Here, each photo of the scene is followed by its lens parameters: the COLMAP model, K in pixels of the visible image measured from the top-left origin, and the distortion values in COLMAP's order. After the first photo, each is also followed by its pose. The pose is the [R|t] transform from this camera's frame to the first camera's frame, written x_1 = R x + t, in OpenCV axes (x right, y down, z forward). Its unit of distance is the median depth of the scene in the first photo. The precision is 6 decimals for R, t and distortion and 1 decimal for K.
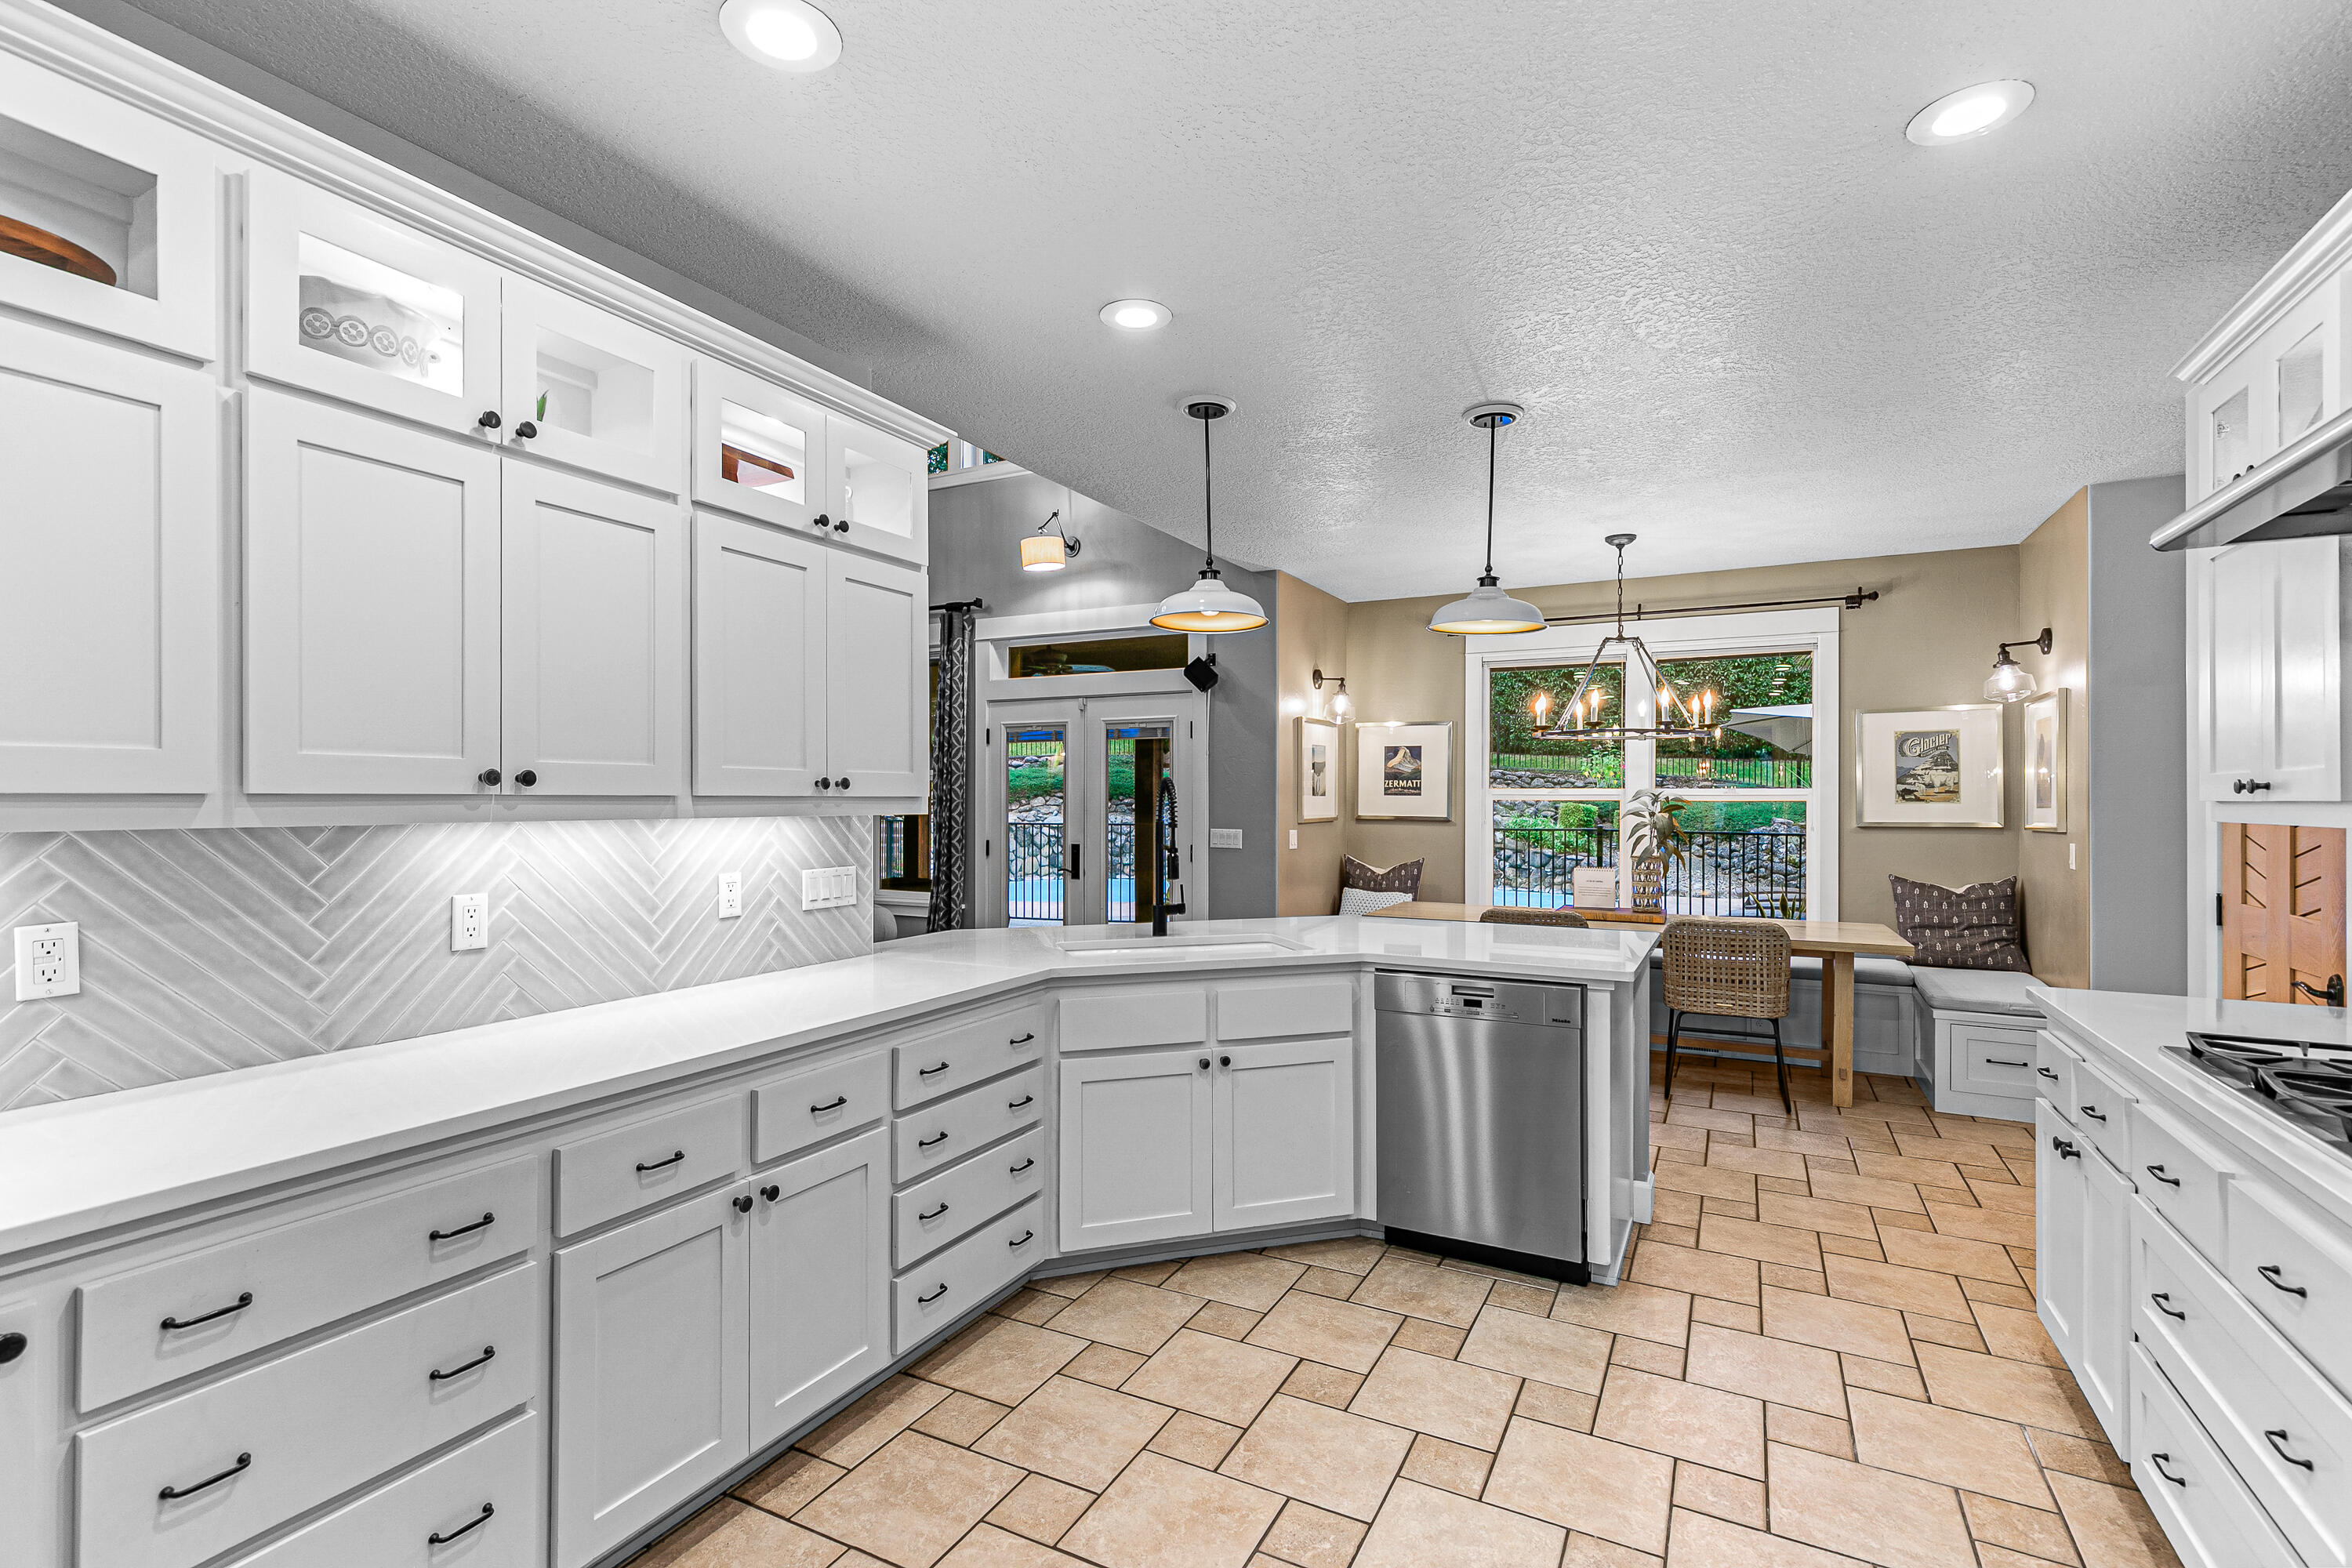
lens RADIAL K [[1071.6, 0, 1176.6], [0, 1071.6, 799.8], [0, 0, 1]] dist [0.013079, -0.003125]
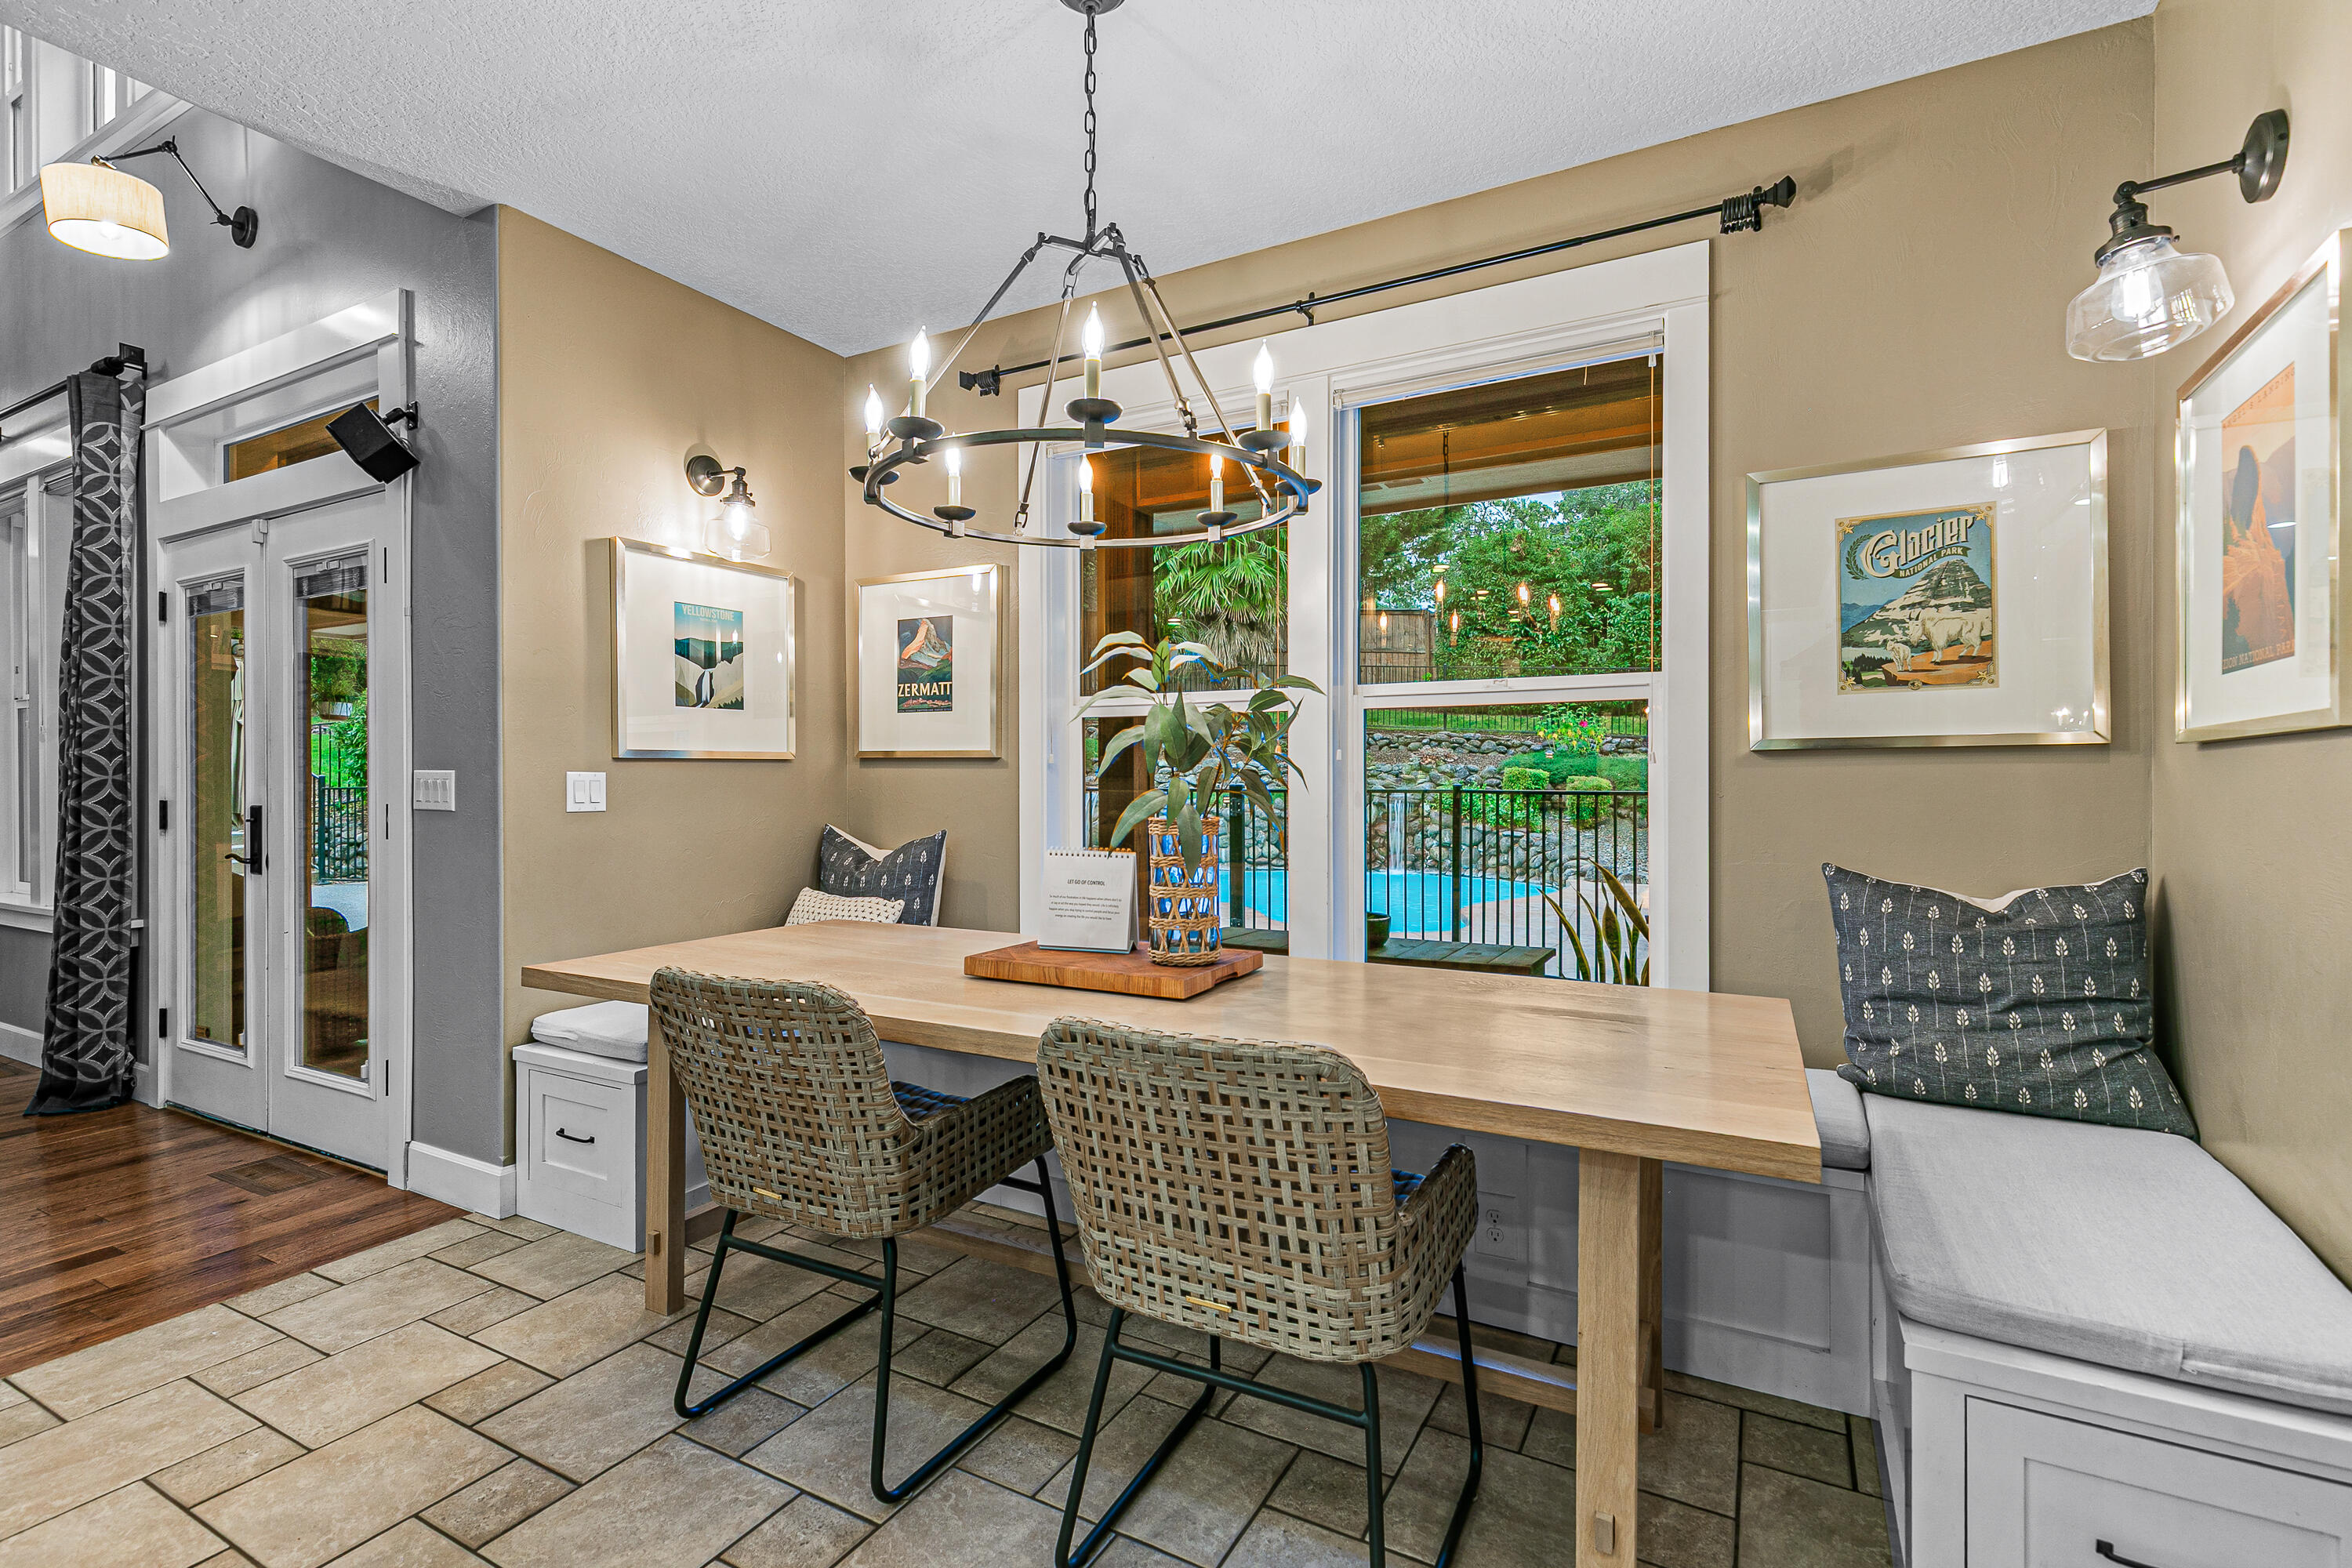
lens RADIAL K [[1071.6, 0, 1174.8], [0, 1071.6, 781.4], [0, 0, 1]] dist [0.013079, -0.003125]
pose [[0.999752, -0.003830, -0.021937, 0.443374], [0.003876, 0.999990, 0.002048, 0.037786], [0.021929, -0.002133, 0.999757, 0.610763]]
